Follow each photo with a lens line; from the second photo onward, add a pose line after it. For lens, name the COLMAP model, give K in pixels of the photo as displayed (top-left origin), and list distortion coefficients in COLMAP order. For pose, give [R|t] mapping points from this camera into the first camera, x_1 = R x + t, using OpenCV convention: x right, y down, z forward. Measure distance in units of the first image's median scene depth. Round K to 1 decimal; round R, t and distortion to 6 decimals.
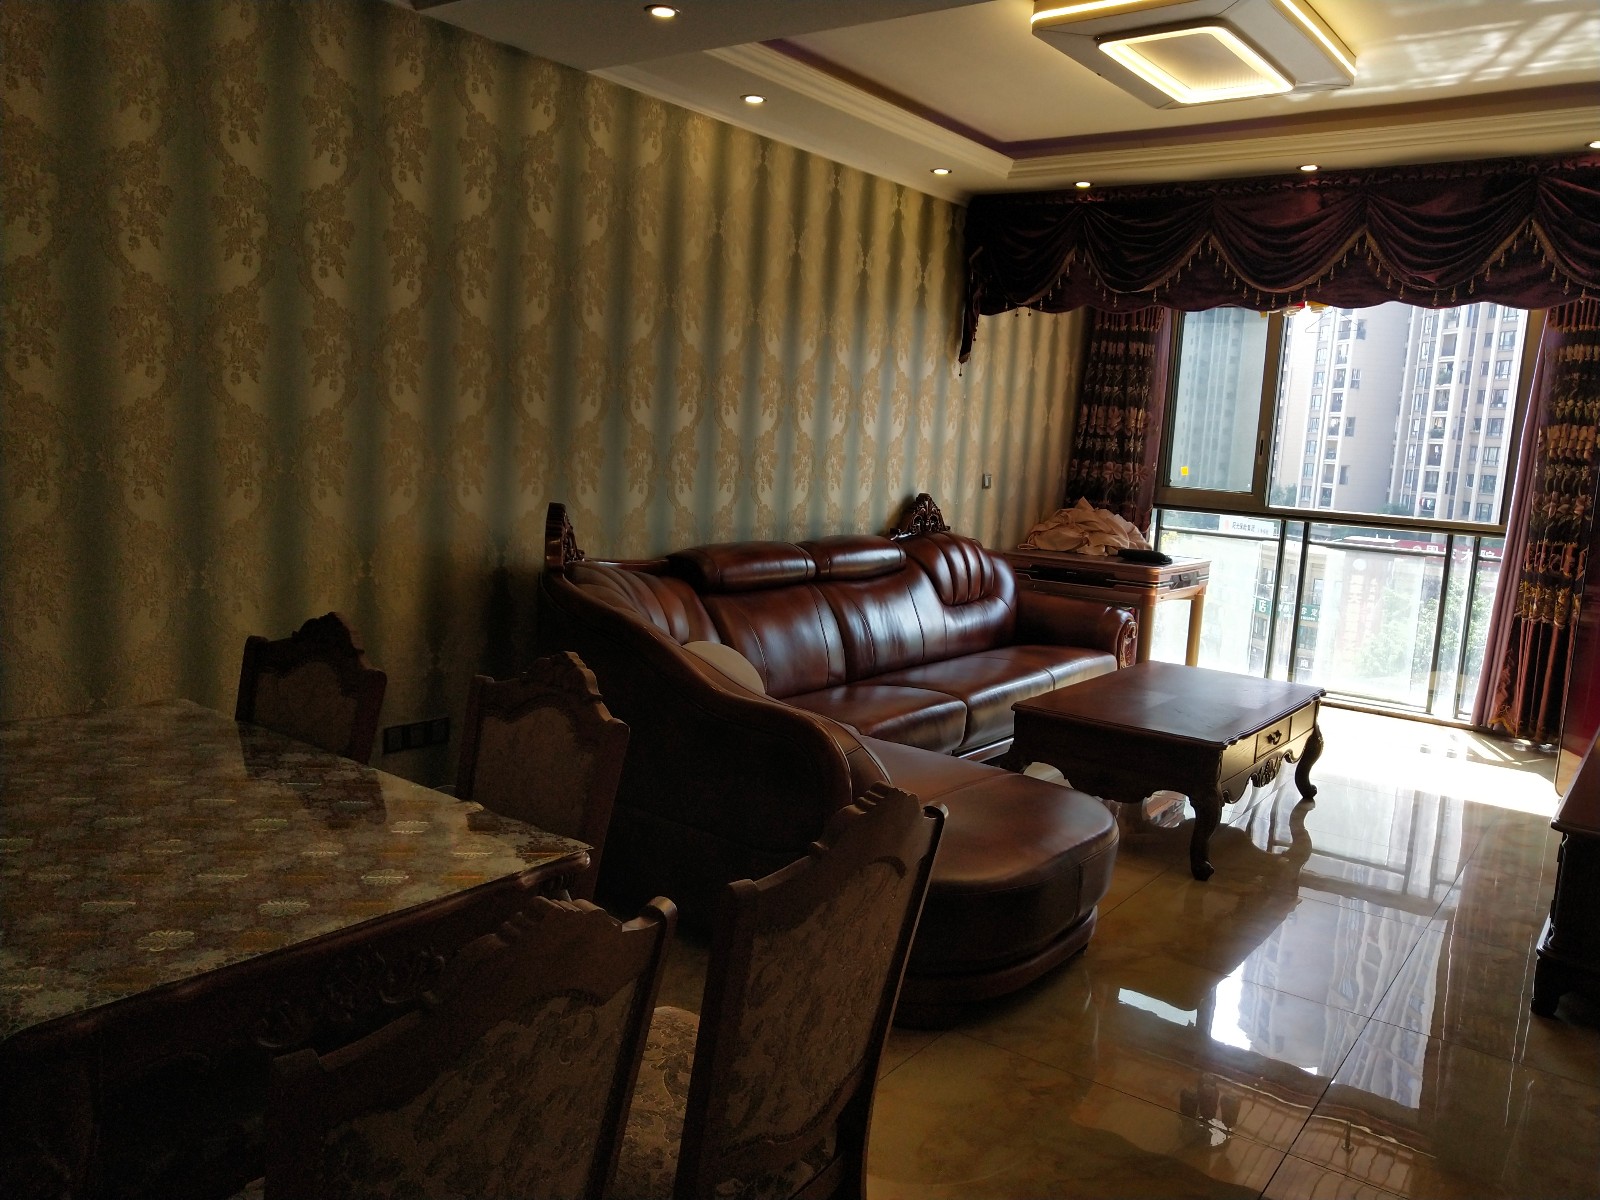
lens RADIAL K [[1253.4, 0, 801.1], [0, 1253.4, 600.3], [0, 0, 1]] dist [0.006088, 0.015484]
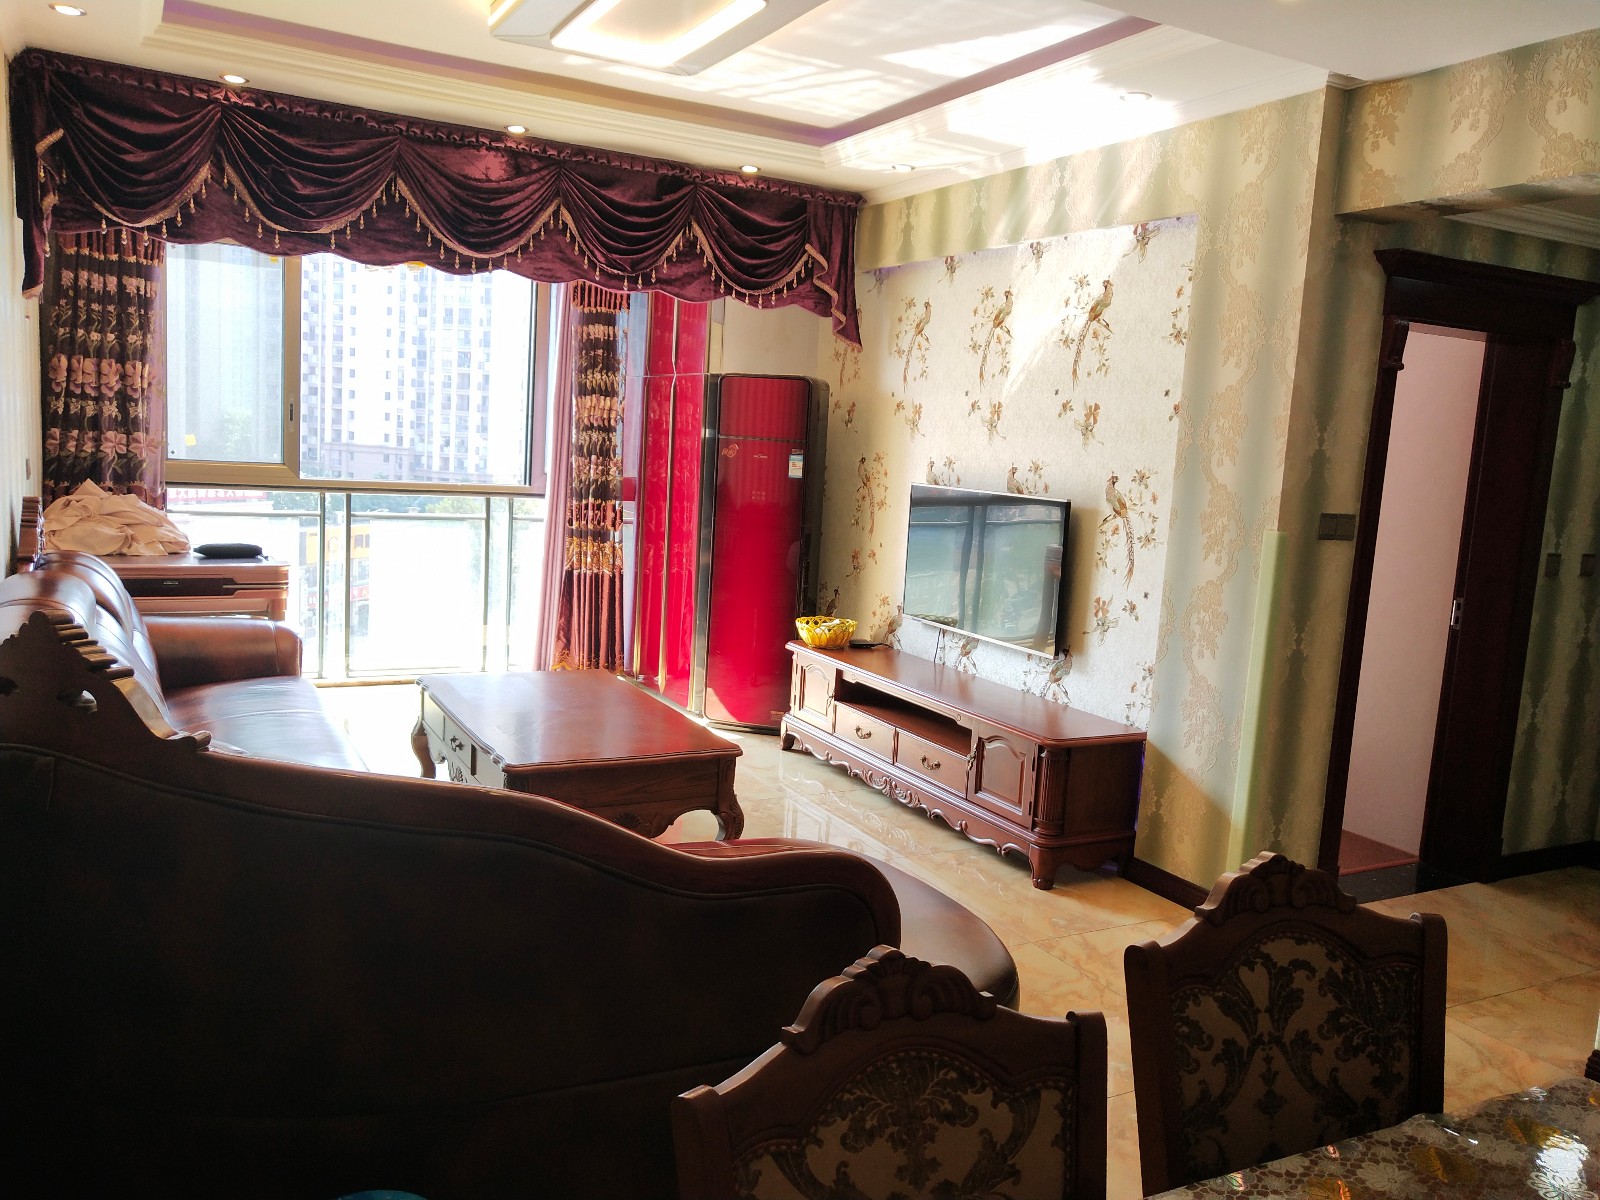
lens RADIAL K [[1253.4, 0, 800.7], [0, 1253.4, 600.6], [0, 0, 1]] dist [0.006088, 0.015484]
pose [[0.432561, -0.147566, 0.889447, -0.306350], [0.091093, 0.988620, 0.119719, -0.069324], [-0.896991, 0.029236, 0.441081, 0.317794]]
